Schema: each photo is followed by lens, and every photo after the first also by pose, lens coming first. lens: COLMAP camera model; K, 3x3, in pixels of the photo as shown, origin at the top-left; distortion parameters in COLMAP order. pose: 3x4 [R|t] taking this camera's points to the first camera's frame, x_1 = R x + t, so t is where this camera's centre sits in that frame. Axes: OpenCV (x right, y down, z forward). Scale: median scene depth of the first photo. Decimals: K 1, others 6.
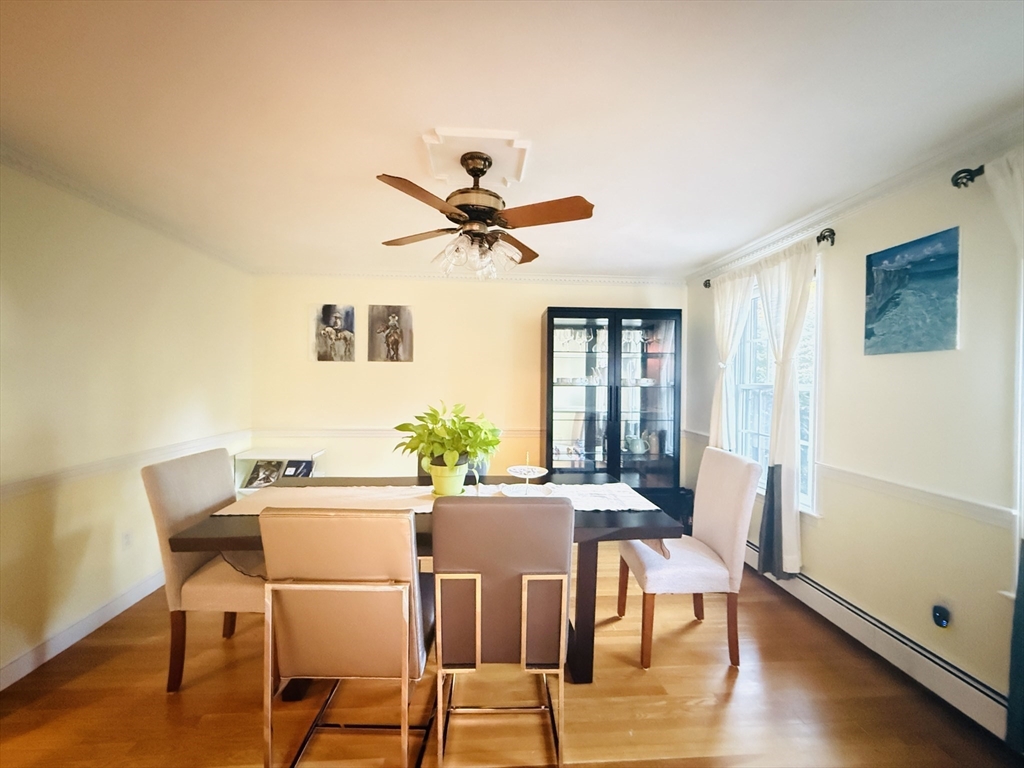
lens RADIAL K [[407.6, 0, 512.0], [0, 407.6, 384.0], [0, 0, 1]] dist [0.000586, -0.000114]
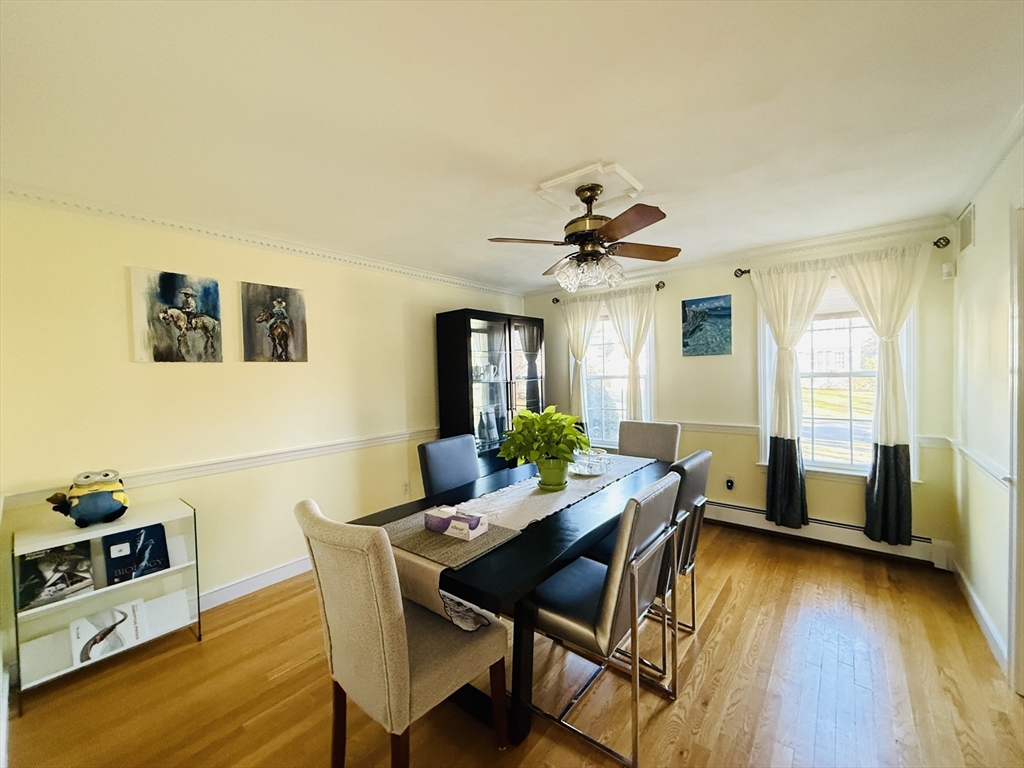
lens RADIAL K [[407.6, 0, 512.0], [0, 407.6, 384.0], [0, 0, 1]] dist [0.000586, -0.000114]
pose [[0.688609, -0.048101, 0.723536, -0.551228], [0.041815, 0.998771, 0.026603, -0.016646], [-0.723926, 0.011936, 0.689774, 0.179153]]
